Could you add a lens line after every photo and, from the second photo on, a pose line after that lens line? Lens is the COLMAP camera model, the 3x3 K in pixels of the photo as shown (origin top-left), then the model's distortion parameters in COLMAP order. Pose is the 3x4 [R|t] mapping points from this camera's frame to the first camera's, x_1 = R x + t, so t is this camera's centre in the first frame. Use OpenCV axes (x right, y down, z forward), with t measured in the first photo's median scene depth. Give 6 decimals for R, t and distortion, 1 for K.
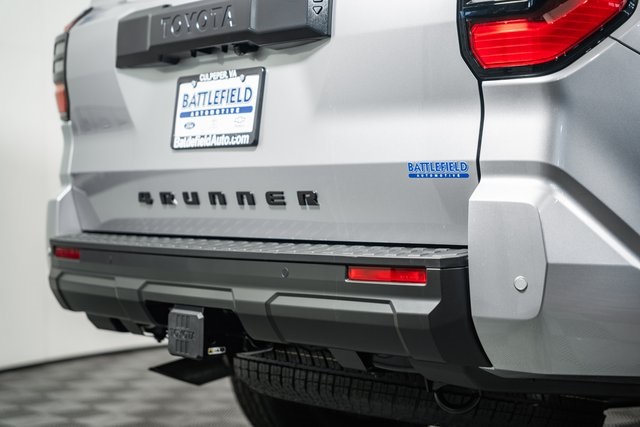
lens RADIAL K [[1195.1, 0, 320.0], [0, 1195.1, 213.5], [0, 0, 1]] dist [0.235242, 0.050989]
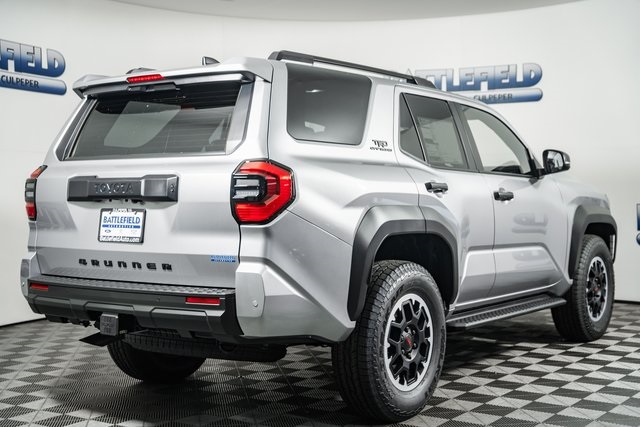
lens RADIAL K [[875.8, 0, 320.0], [0, 875.8, 213.5], [0, 0, 1]] dist [0.123250, 0.029951]
pose [[0.970468, -0.005791, 0.241161, -0.128177], [0.004666, 0.999975, 0.005235, -0.119479], [-0.241186, -0.003956, 0.970471, -0.730814]]
